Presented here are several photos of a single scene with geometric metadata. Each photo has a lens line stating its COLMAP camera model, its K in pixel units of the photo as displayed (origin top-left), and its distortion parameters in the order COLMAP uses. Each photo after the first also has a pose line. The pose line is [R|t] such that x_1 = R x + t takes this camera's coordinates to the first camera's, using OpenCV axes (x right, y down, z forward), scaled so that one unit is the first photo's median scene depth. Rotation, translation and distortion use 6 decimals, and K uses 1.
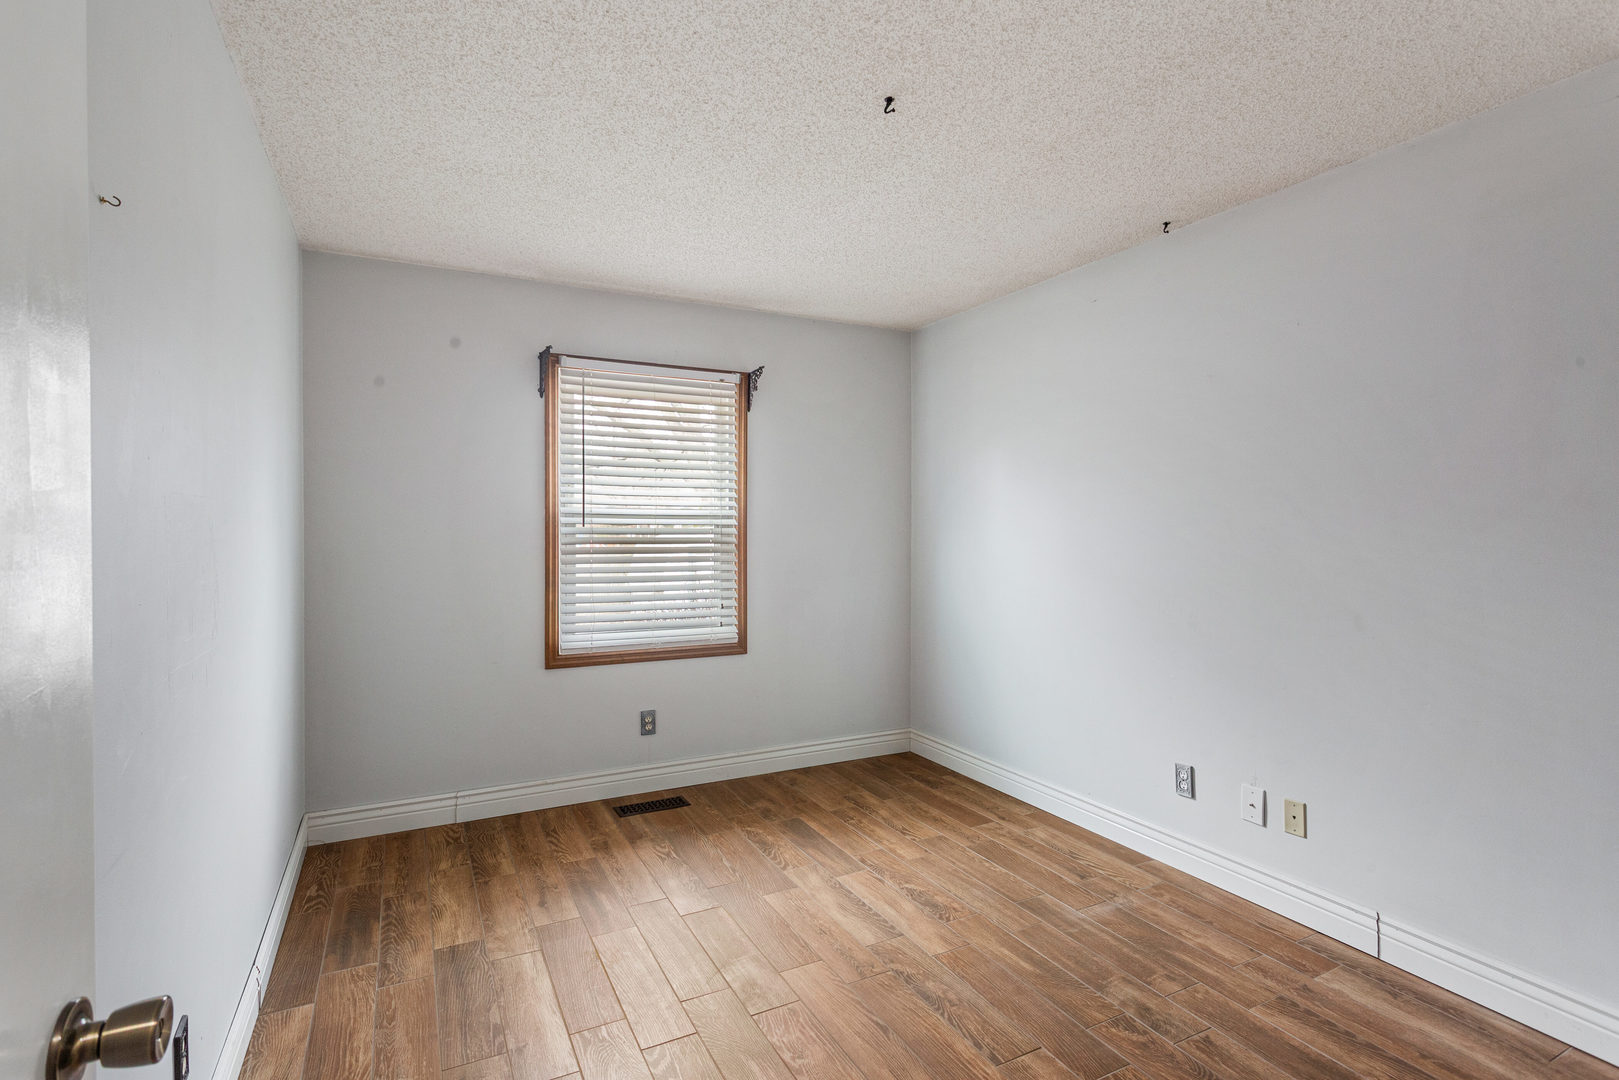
lens RADIAL K [[796.7, 0, 810.9], [0, 796.7, 523.5], [0, 0, 1]] dist [0.000777, 0.001461]
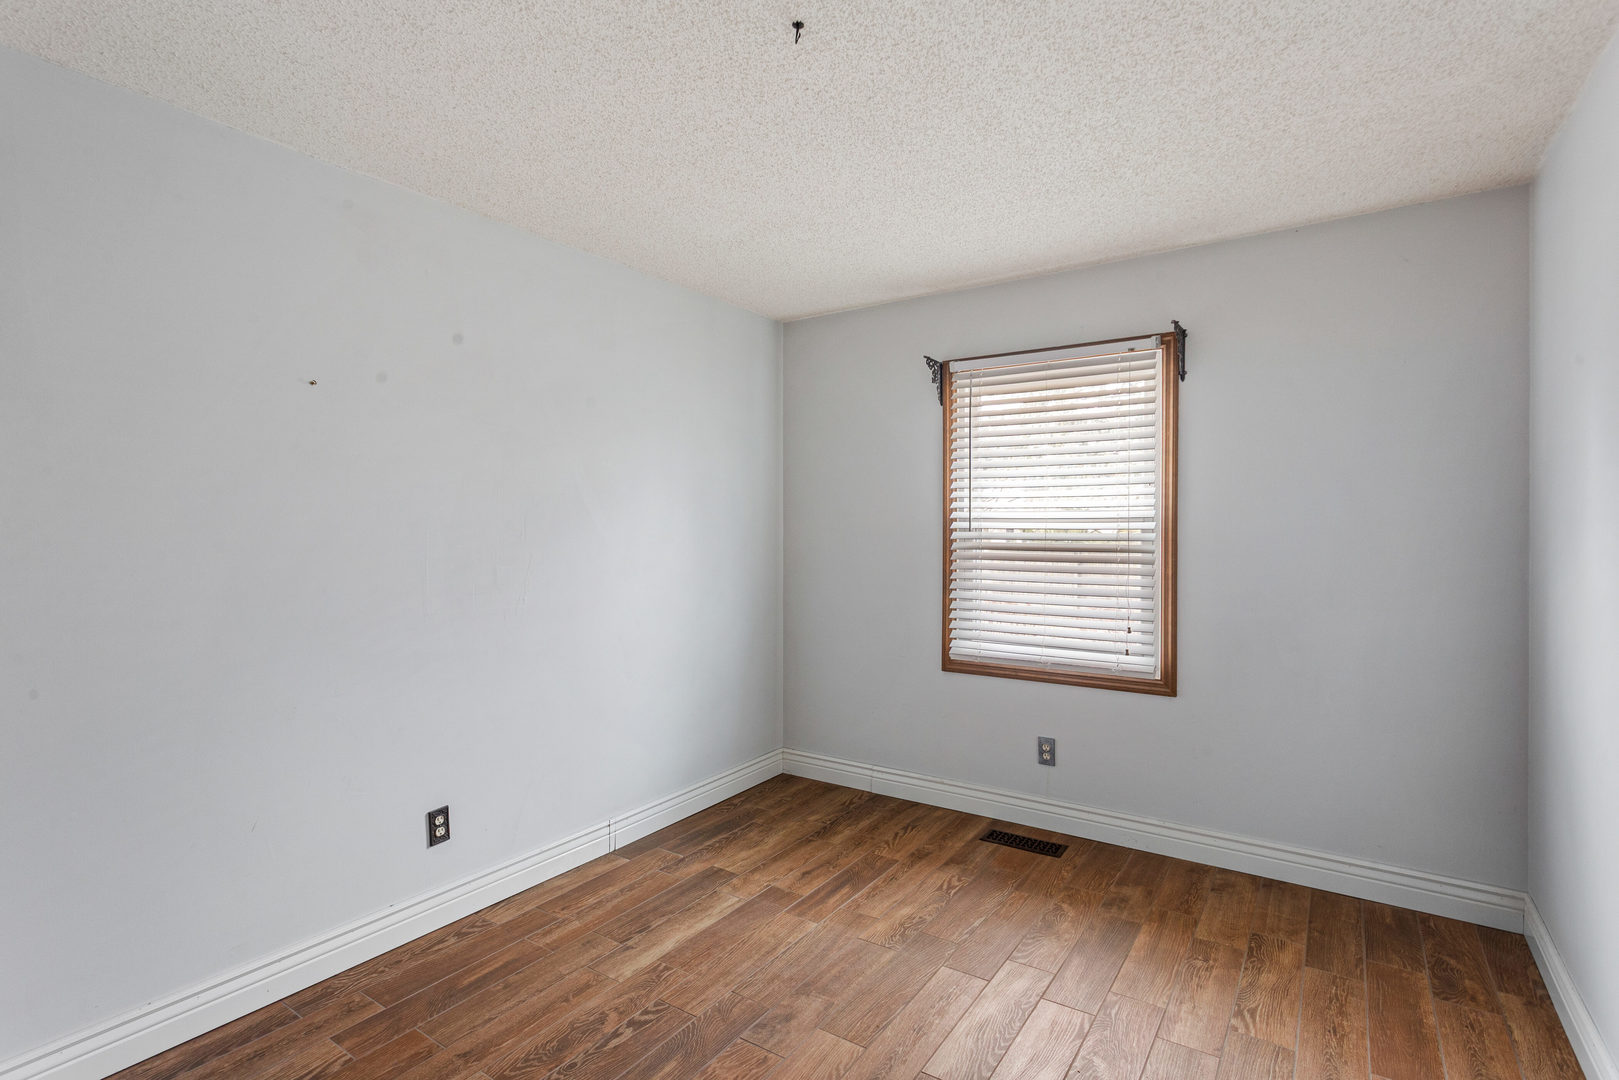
lens RADIAL K [[796.7, 0, 810.9], [0, 796.7, 523.5], [0, 0, 1]] dist [0.000777, 0.001461]
pose [[0.457177, -0.007083, -0.889348, 0.497849], [0.006393, 0.999969, -0.004678, -0.003219], [0.889353, -0.003547, 0.457208, 0.379057]]
